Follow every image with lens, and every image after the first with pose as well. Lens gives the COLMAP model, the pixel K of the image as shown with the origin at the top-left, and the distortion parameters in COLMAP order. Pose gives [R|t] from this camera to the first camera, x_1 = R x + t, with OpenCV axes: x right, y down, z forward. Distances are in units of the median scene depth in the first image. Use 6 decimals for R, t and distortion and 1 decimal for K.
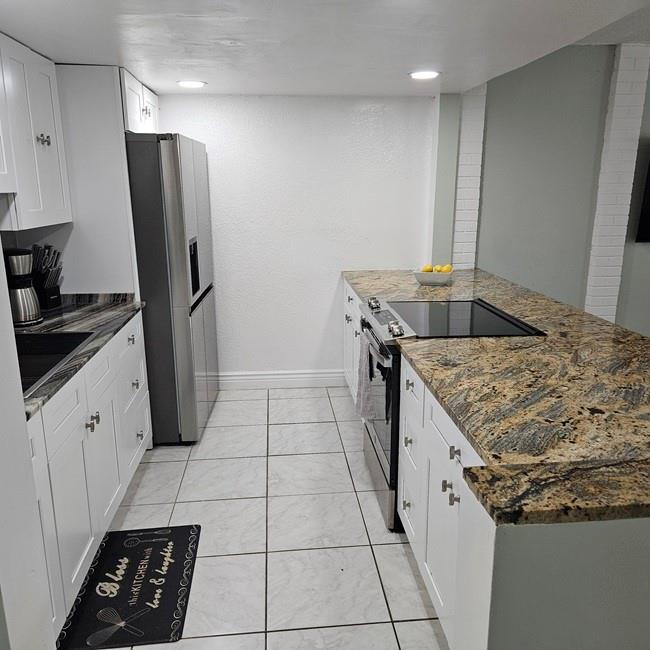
lens RADIAL K [[574.2, 0, 323.9], [0, 574.2, 313.7], [0, 0, 1]] dist [0.047179, -0.082871]
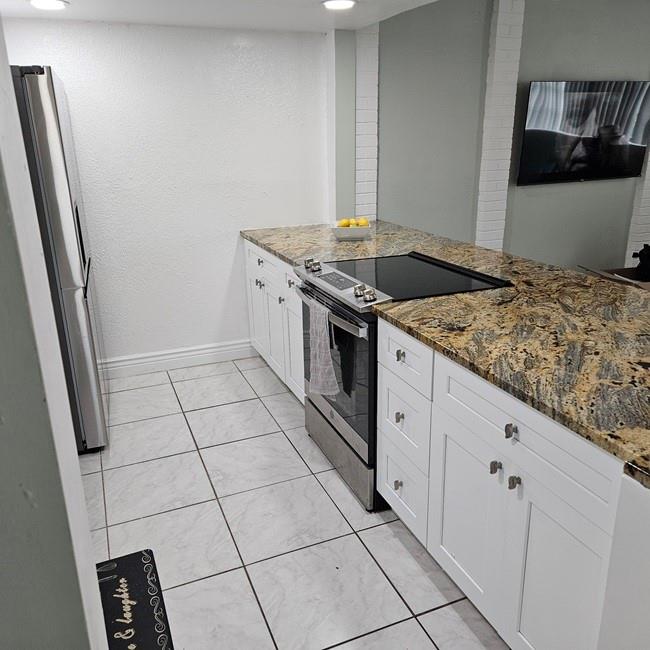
lens RADIAL K [[574.2, 0, 323.9], [0, 574.2, 313.7], [0, 0, 1]] dist [0.047179, -0.082871]
pose [[0.955595, -0.100466, 0.277030, -0.191113], [0.079076, 0.993033, 0.087360, -0.025600], [-0.283876, -0.061574, 0.956882, 0.172461]]
